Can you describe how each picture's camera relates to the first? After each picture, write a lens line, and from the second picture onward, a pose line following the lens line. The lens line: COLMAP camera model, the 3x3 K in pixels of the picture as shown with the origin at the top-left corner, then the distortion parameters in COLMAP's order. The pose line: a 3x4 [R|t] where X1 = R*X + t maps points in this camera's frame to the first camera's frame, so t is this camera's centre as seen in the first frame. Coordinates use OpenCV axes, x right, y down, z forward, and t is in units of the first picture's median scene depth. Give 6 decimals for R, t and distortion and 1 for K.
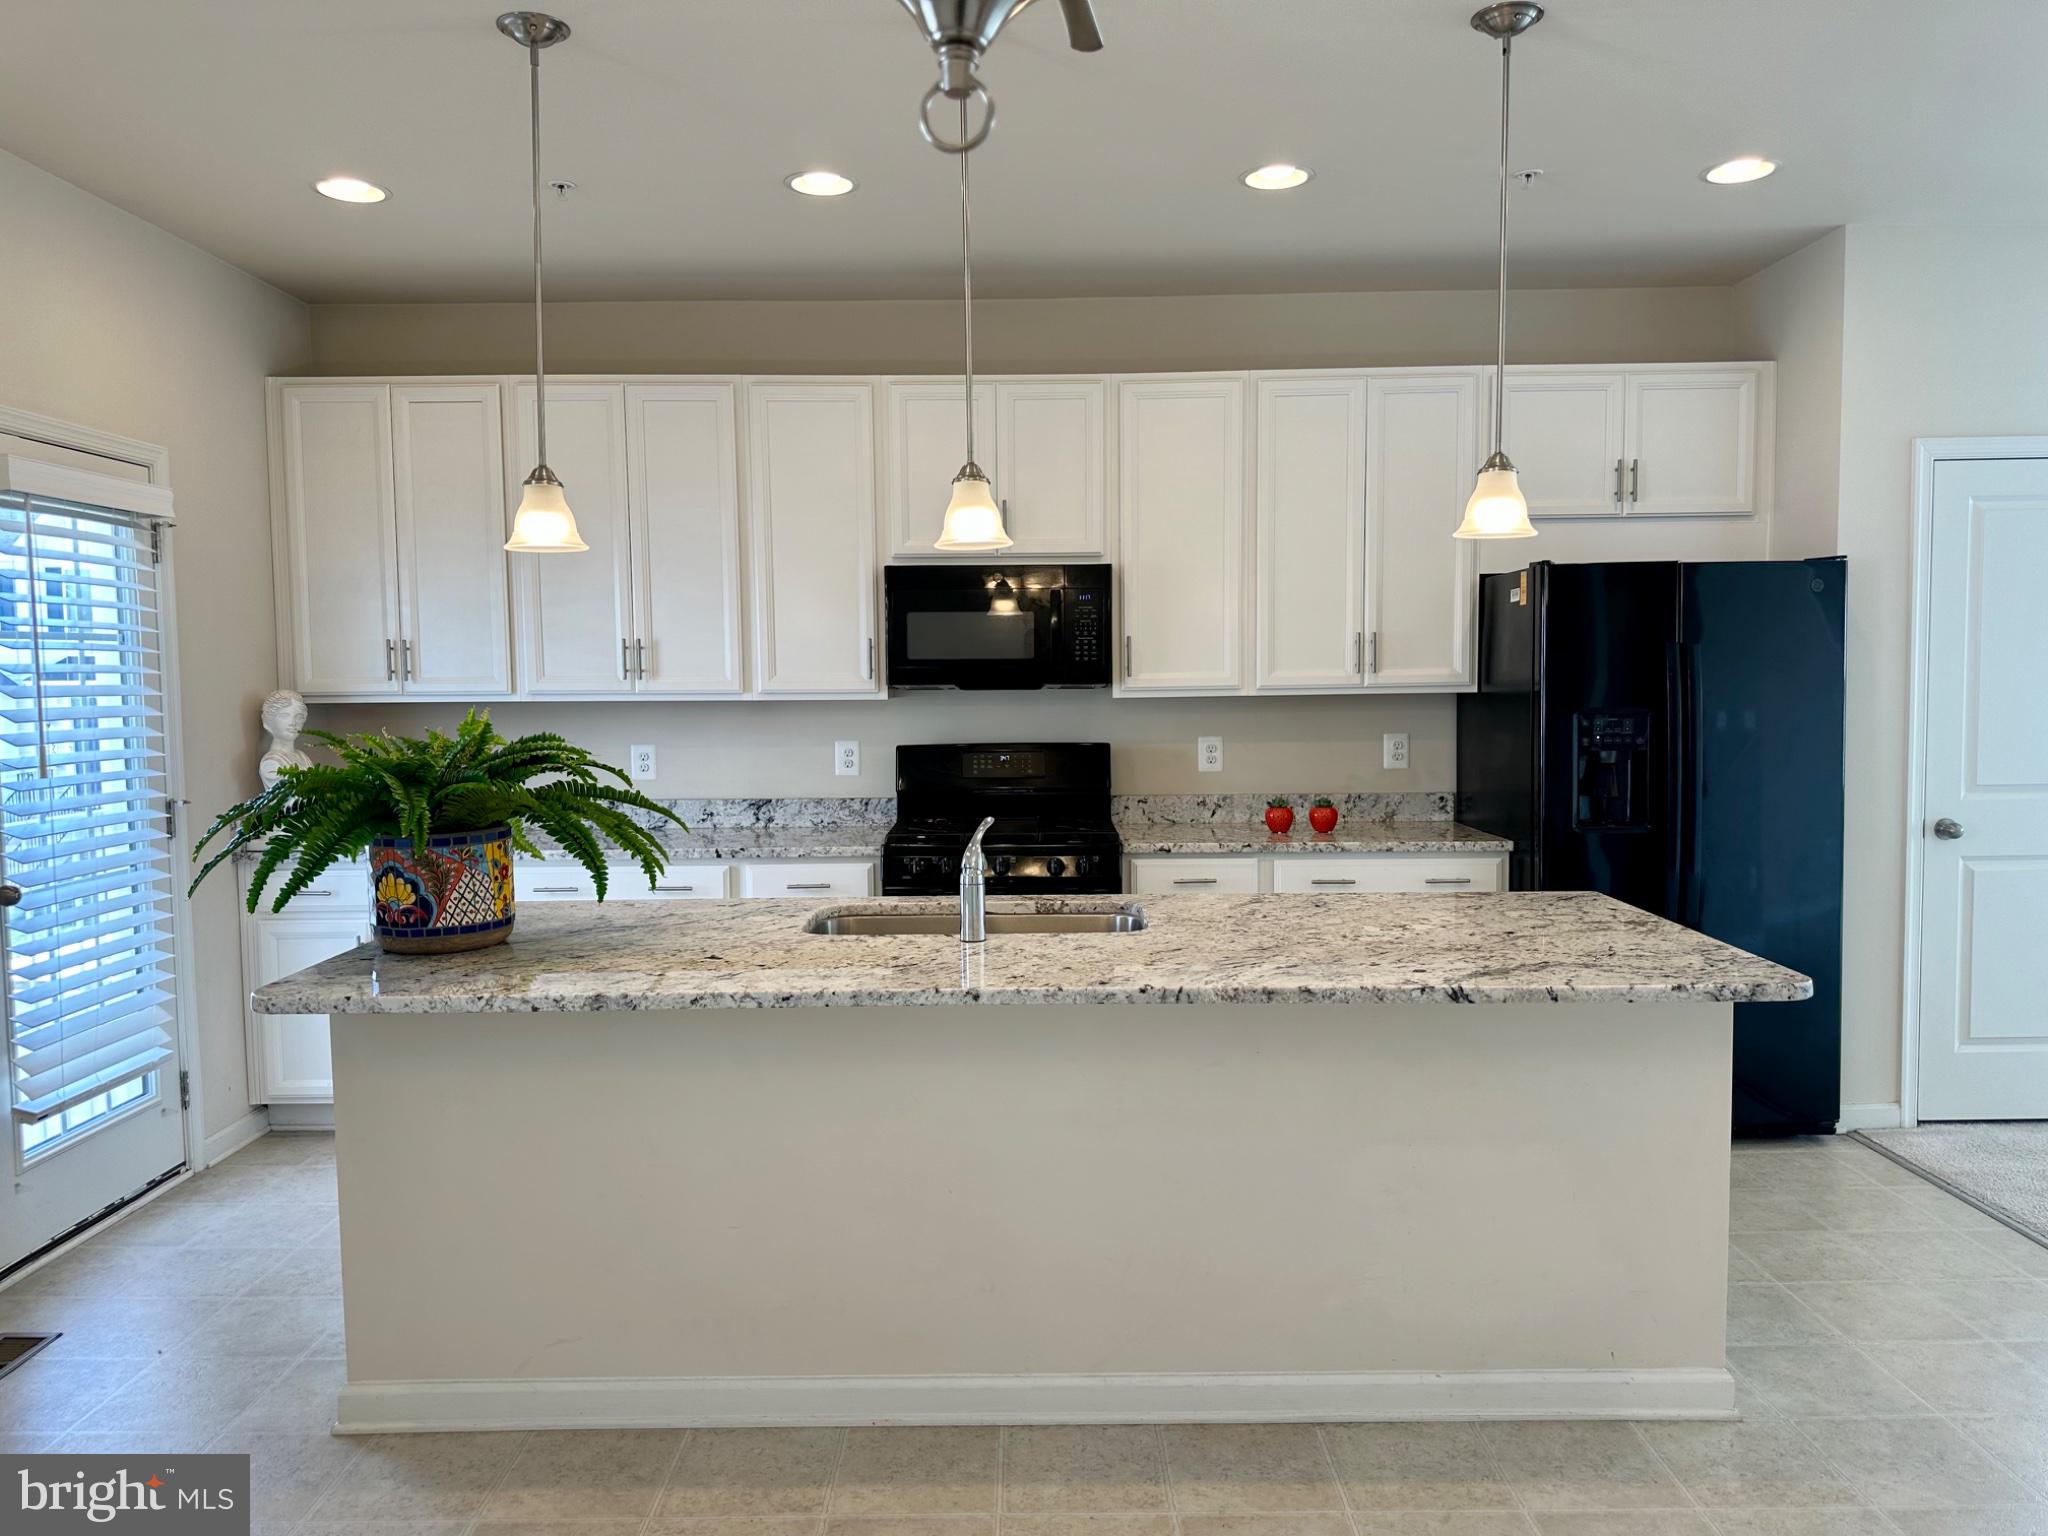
lens RADIAL K [[1429.9, 0, 1046.3], [0, 1429.9, 771.5], [0, 0, 1]] dist [0.071334, -0.082473]
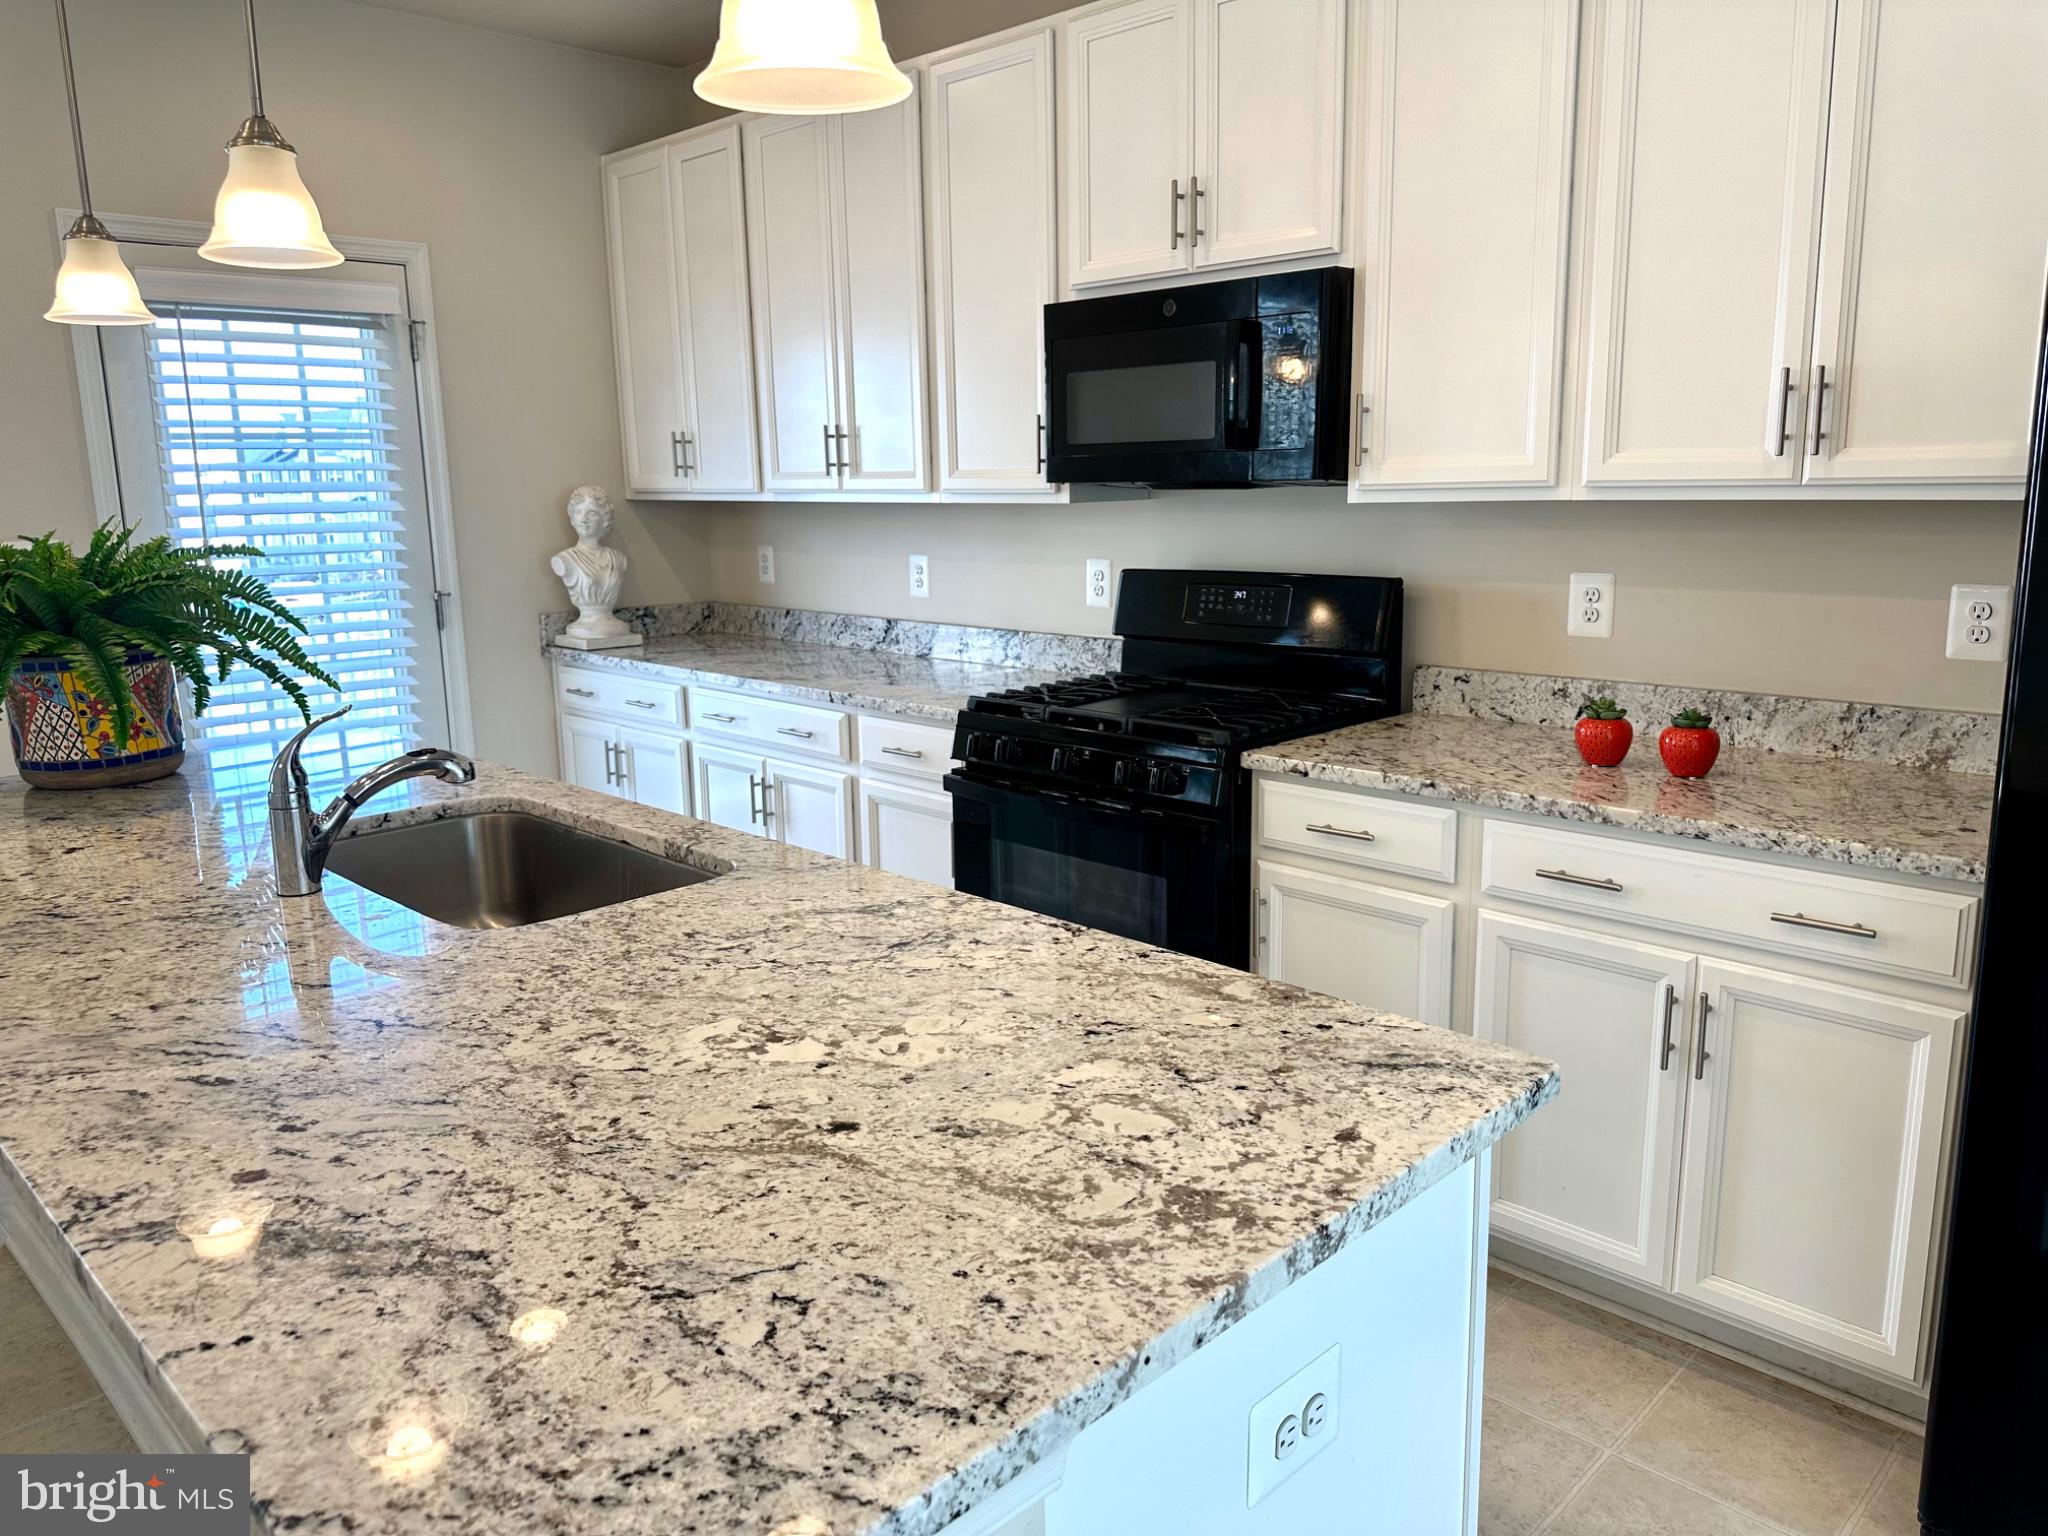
lens RADIAL K [[1441.0, 0, 1012.5], [0, 1441.0, 754.8], [0, 0, 1]] dist [0.164467, -0.301740]
pose [[0.706168, 0.132001, -0.695631, 0.402917], [-0.038715, 0.988197, 0.148215, -0.034256], [0.706985, -0.077733, 0.702944, 0.489083]]
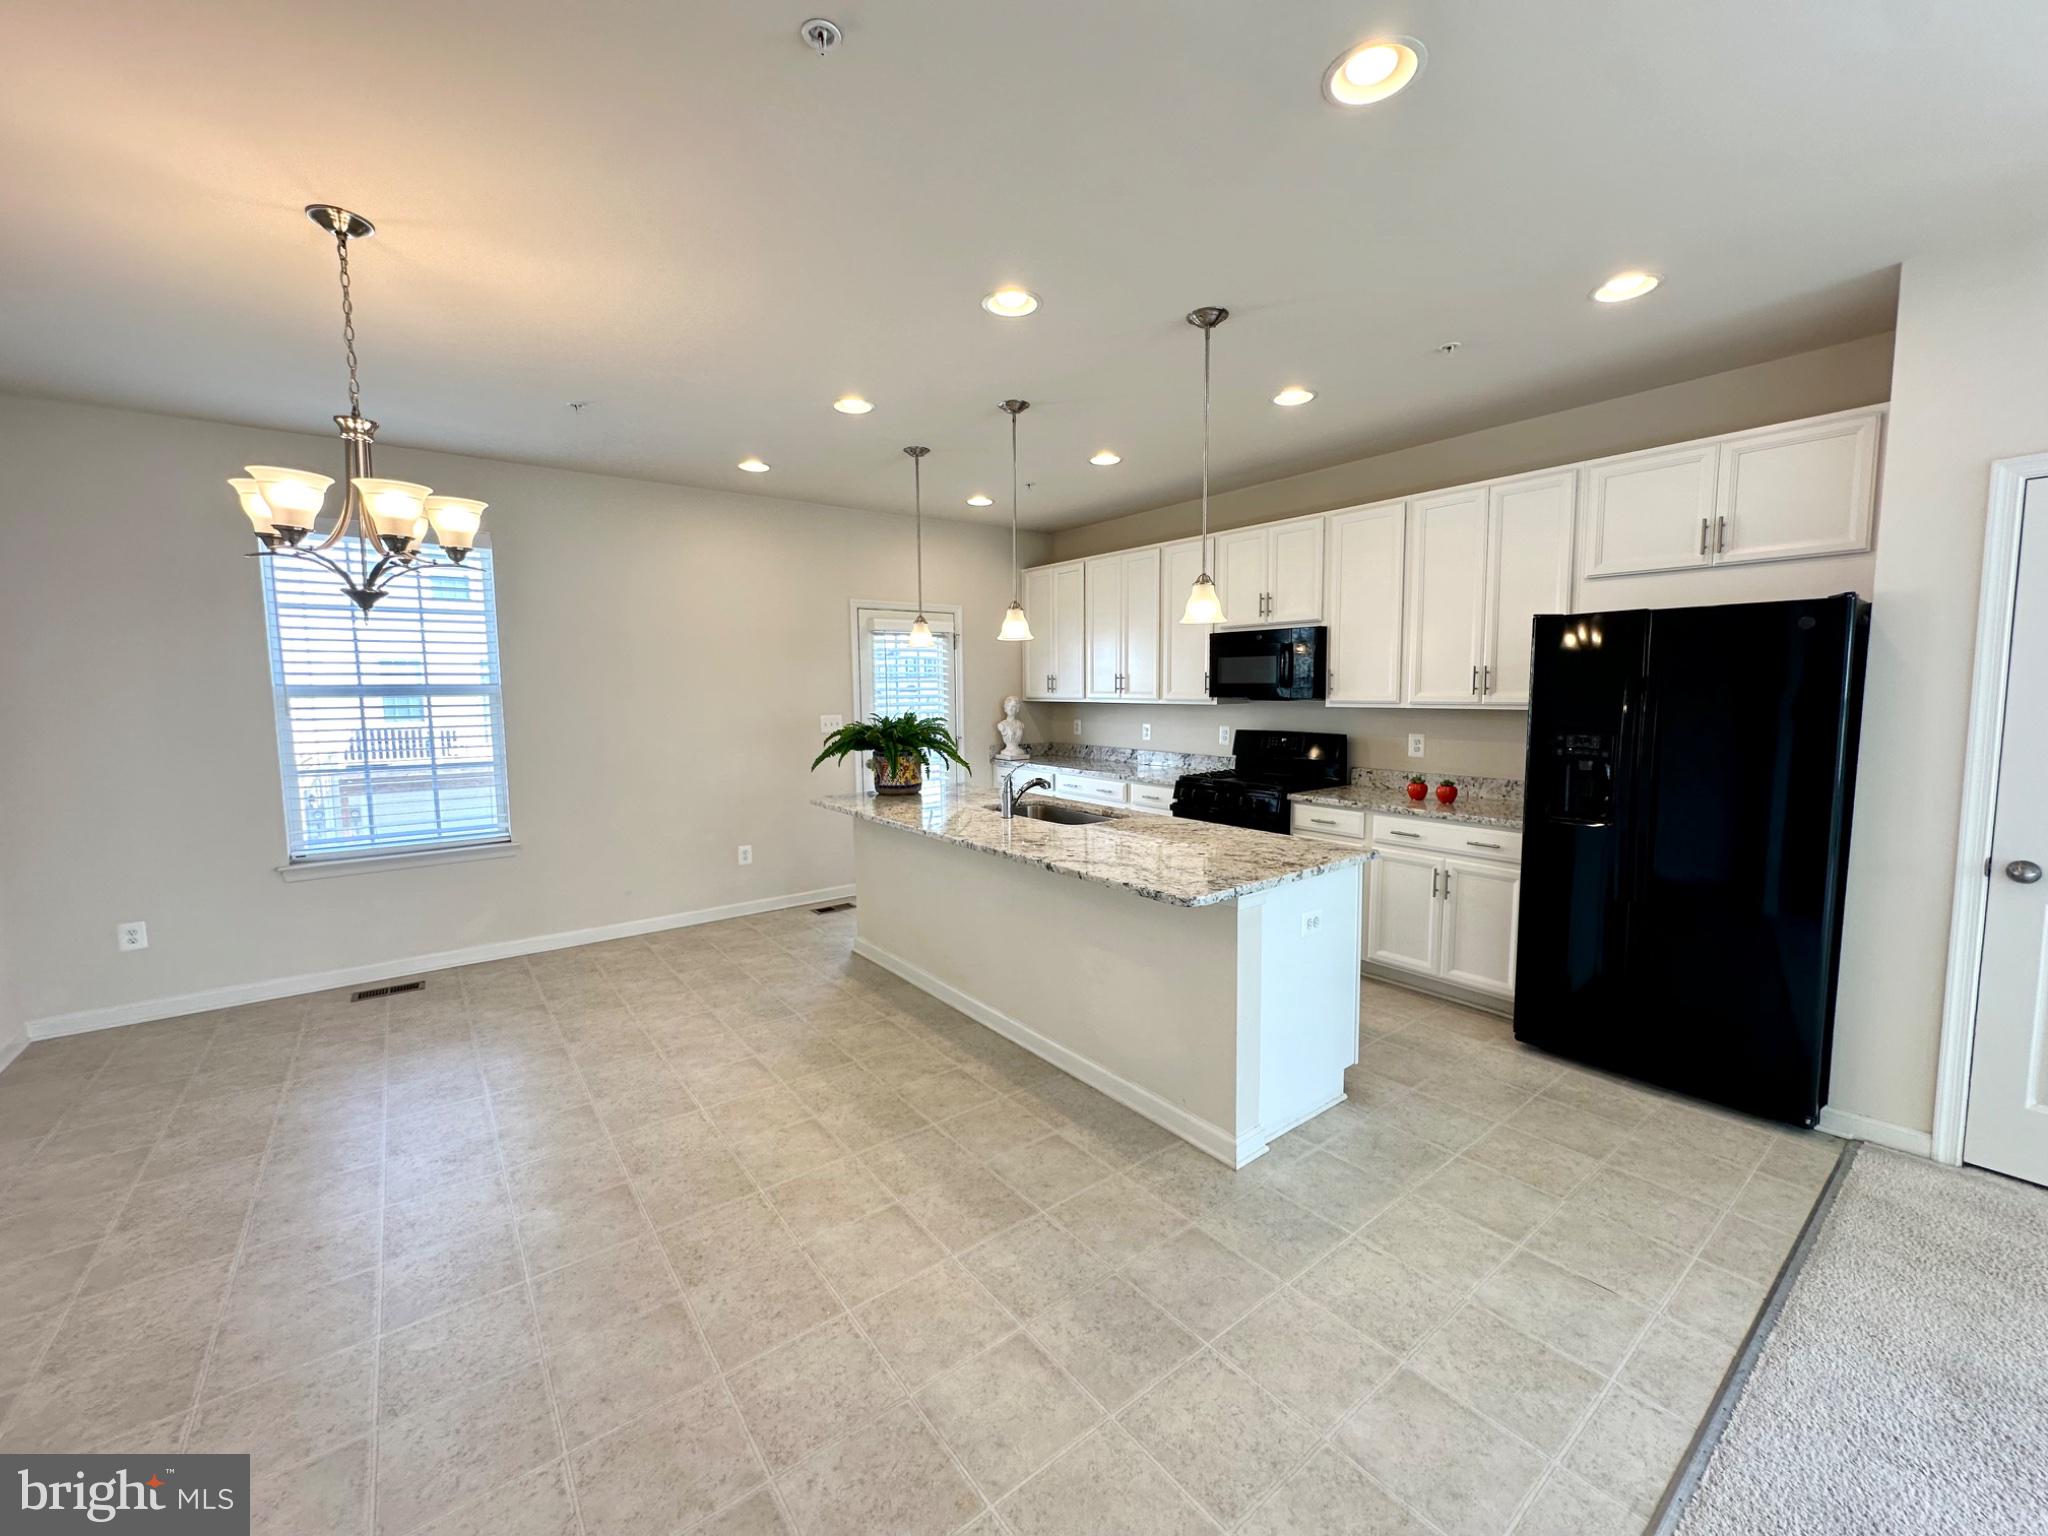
lens RADIAL K [[818.9, 0, 1024.3], [0, 818.9, 762.3], [0, 0, 1]] dist [-0.000707, -0.000043]
pose [[0.608515, 0.079961, -0.789503, 0.615395], [-0.051120, 0.996794, 0.061554, -0.029838], [0.791894, 0.002903, 0.610652, 0.154085]]
